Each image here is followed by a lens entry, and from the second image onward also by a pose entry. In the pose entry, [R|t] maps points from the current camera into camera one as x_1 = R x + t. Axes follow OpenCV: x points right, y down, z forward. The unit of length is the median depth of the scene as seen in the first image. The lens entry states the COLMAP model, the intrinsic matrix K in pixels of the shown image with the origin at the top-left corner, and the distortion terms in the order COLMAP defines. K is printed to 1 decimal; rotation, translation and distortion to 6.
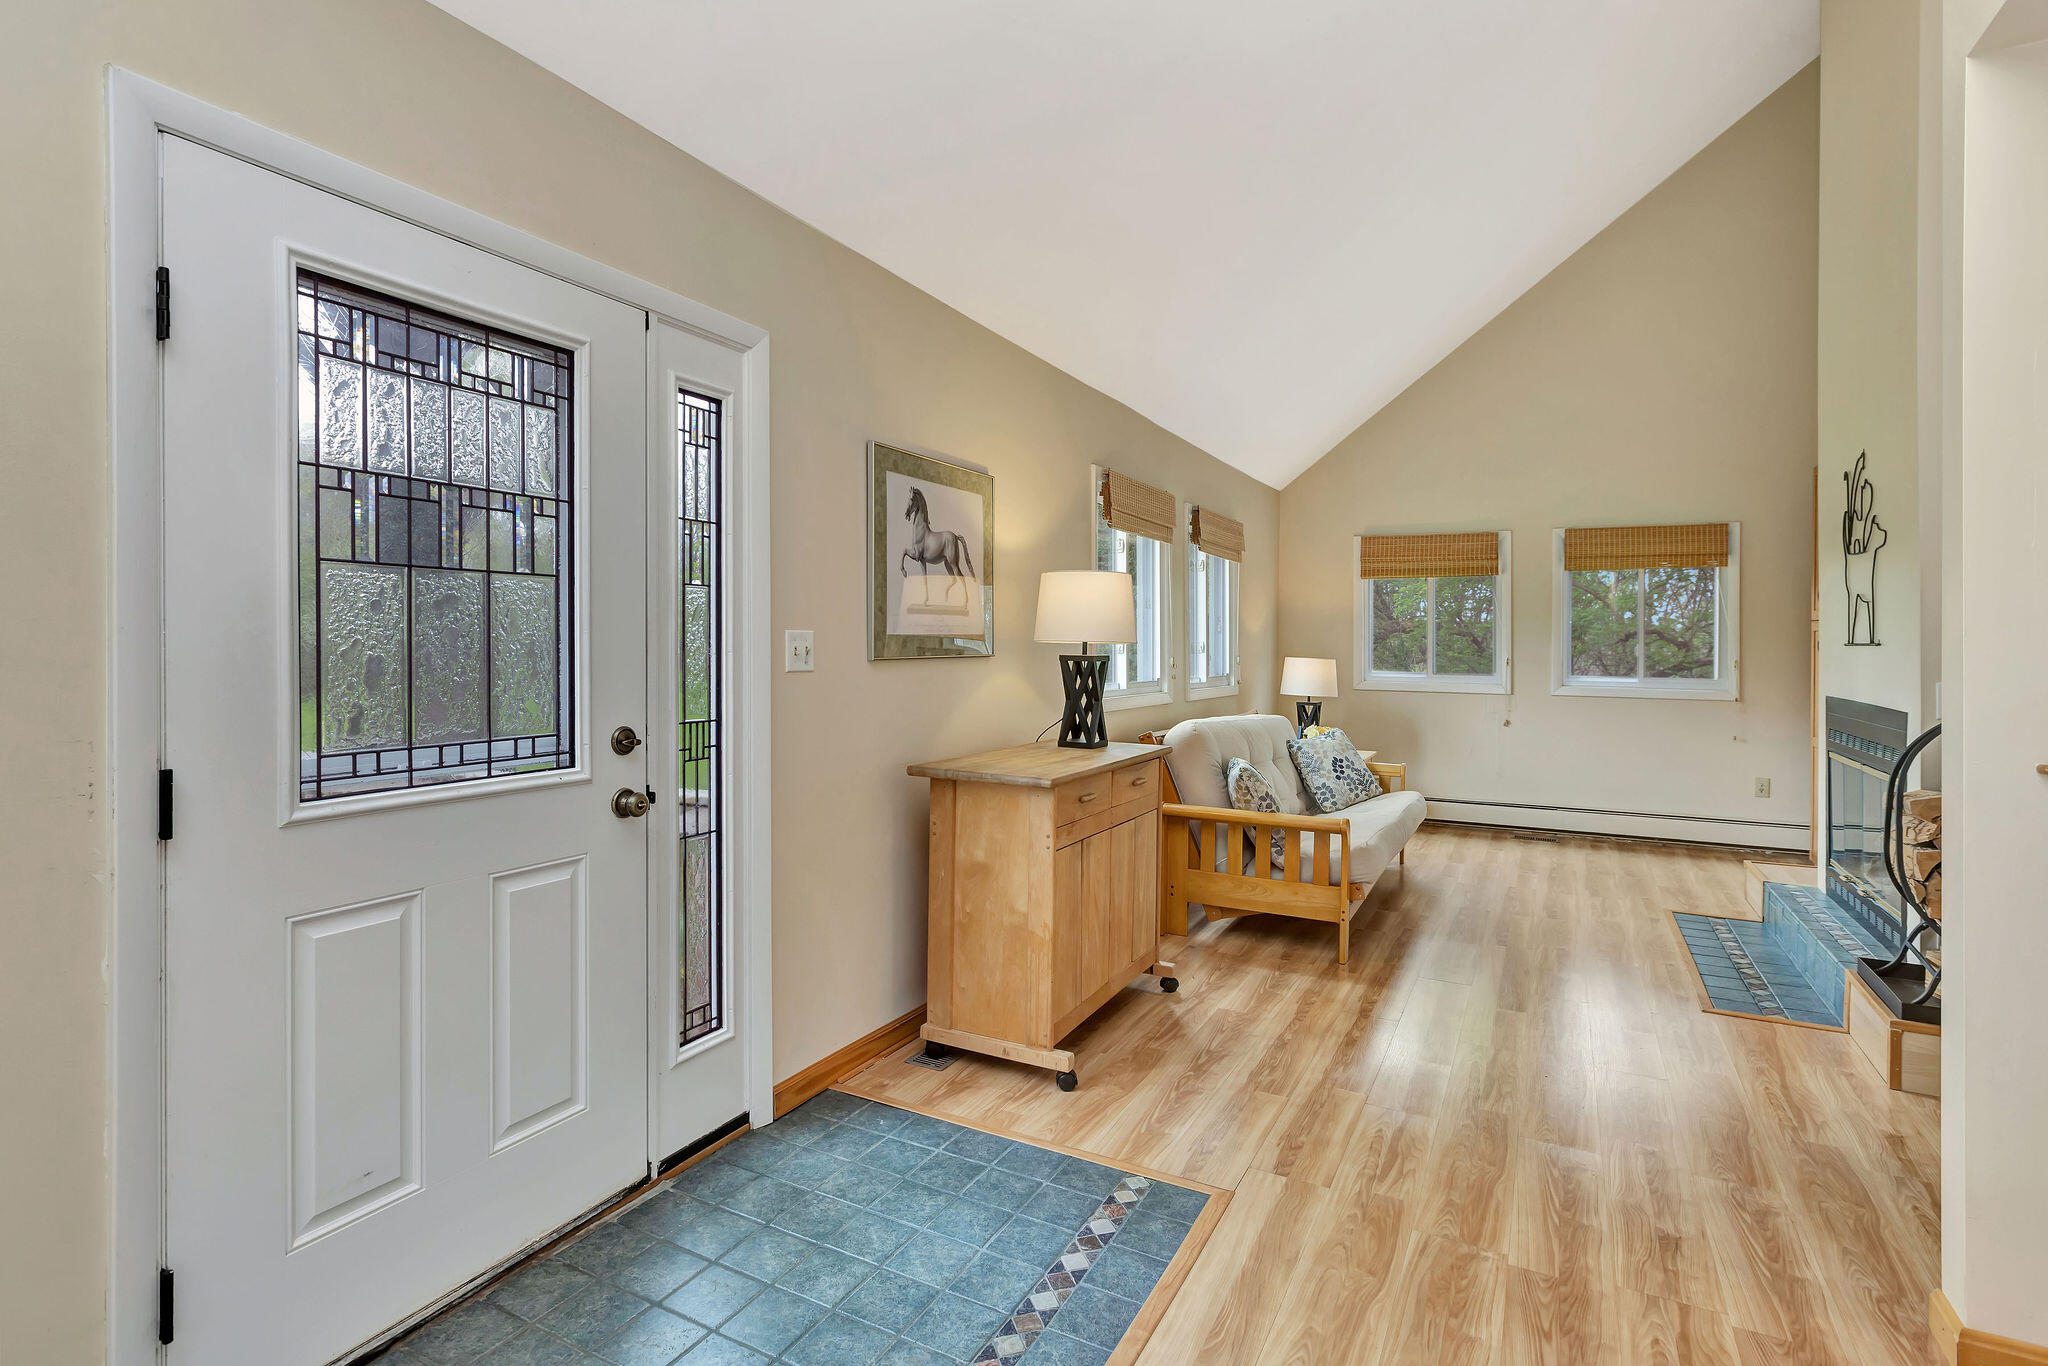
lens RADIAL K [[1007.6, 0, 1026.8], [0, 1007.6, 647.7], [0, 0, 1]] dist [0.000690, 0.000386]
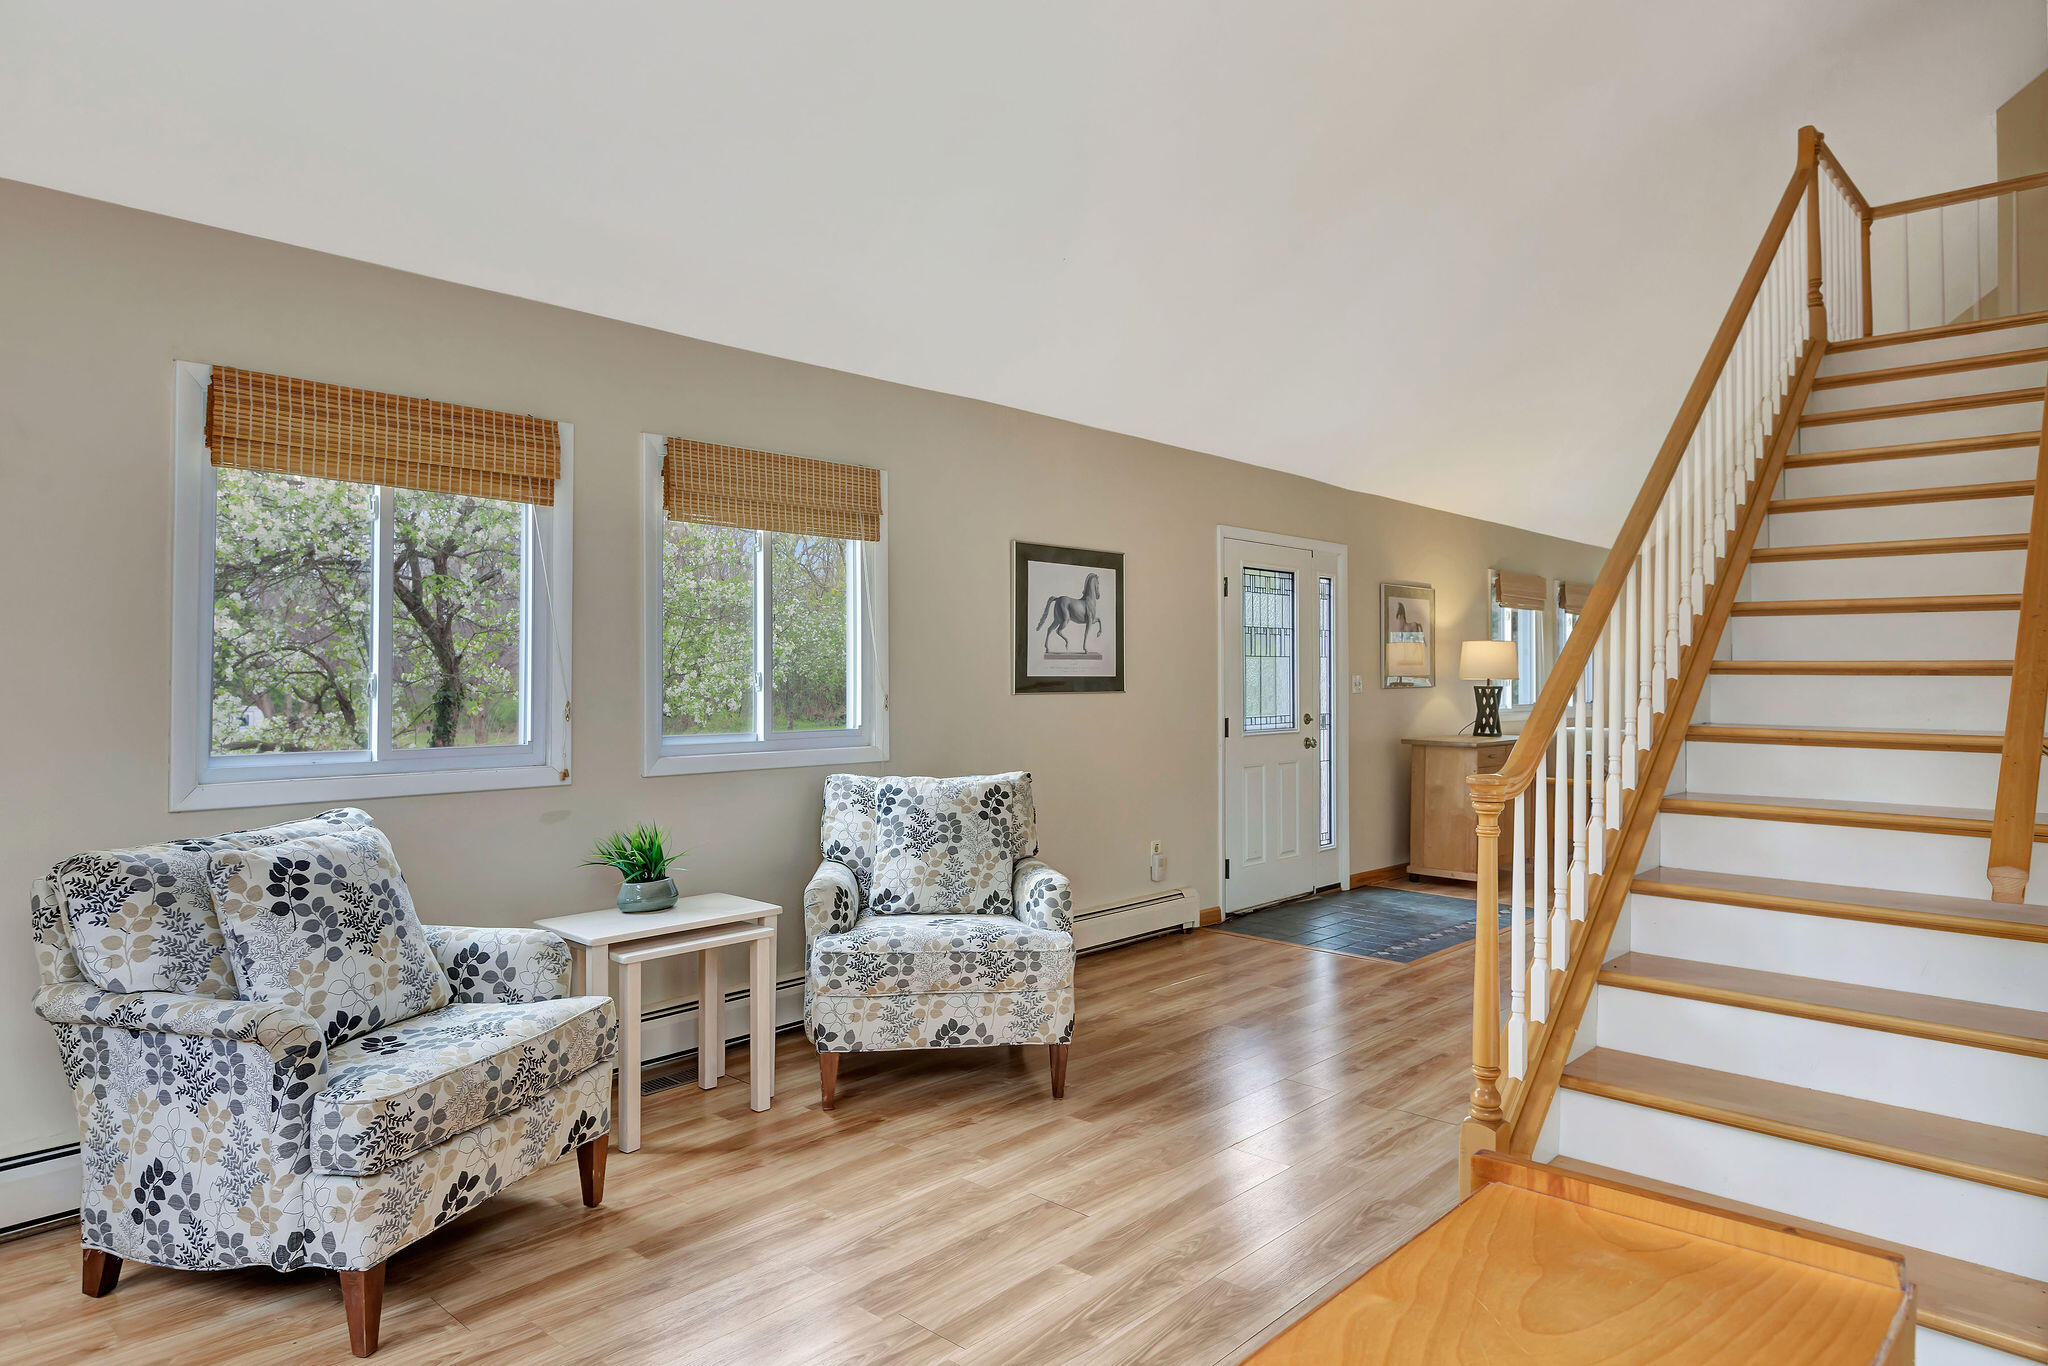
lens RADIAL K [[1238.8, 0, 1031.6], [0, 1238.8, 653.8], [0, 0, 1]] dist [0.001159, 0.000698]
pose [[0.964545, -0.008993, -0.263763, -0.148674], [0.003014, 0.999729, -0.023062, -0.001461], [0.263900, 0.021449, 0.964312, -1.392966]]
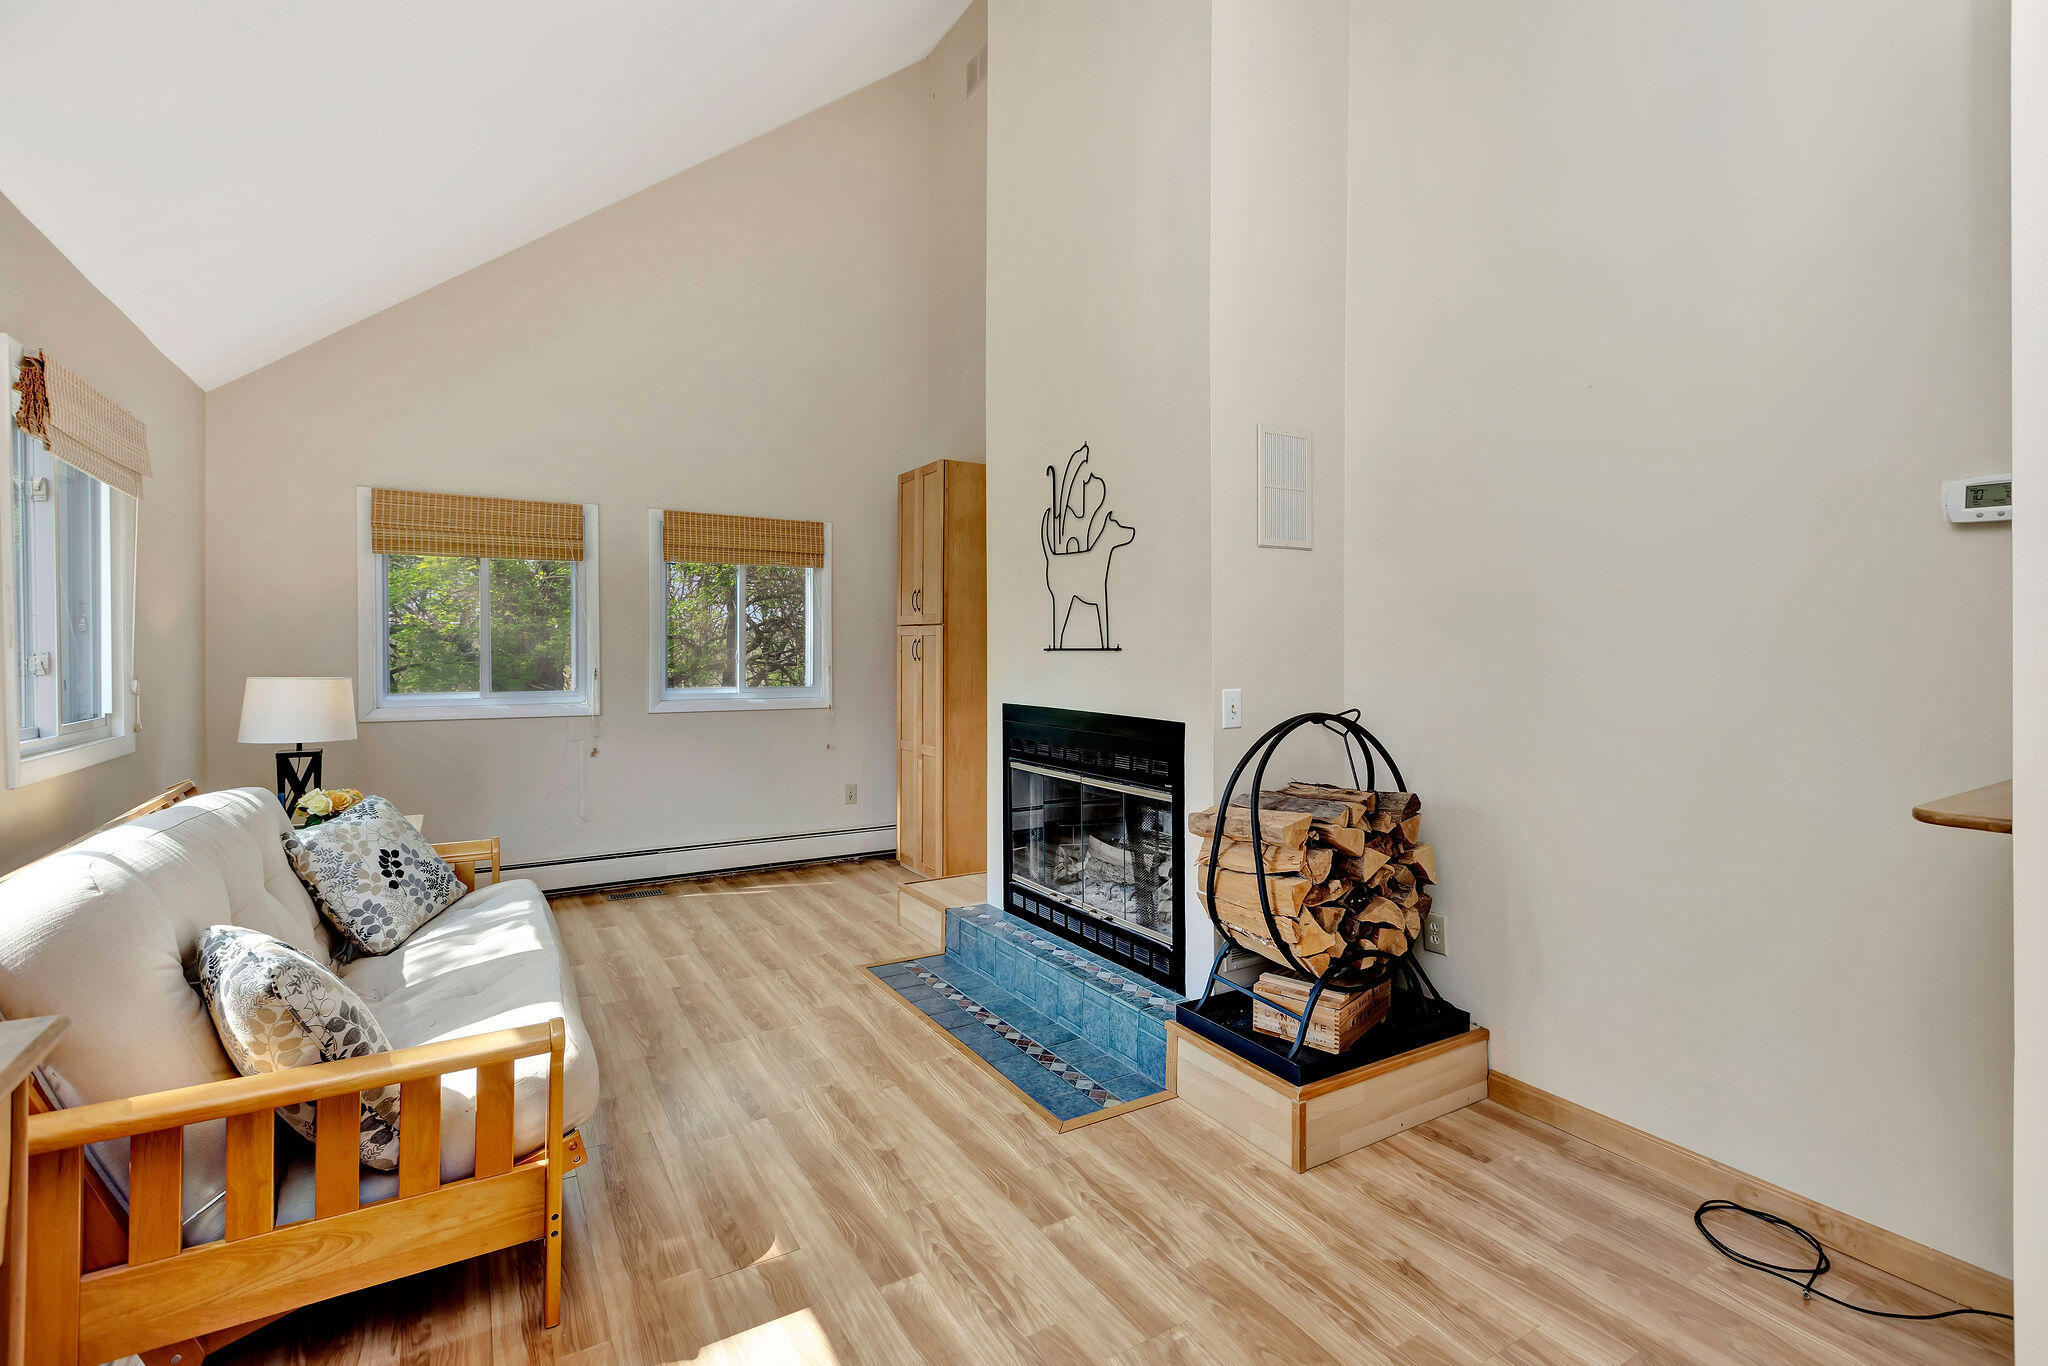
lens RADIAL K [[935.6, 0, 1034.2], [0, 935.6, 651.4], [0, 0, 1]] dist [0.001787, -0.000917]
pose [[0.512072, -0.008926, 0.858896, 0.058329], [0.010151, 0.999939, 0.004340, -0.005434], [-0.858882, 0.006496, 0.512132, 0.639754]]
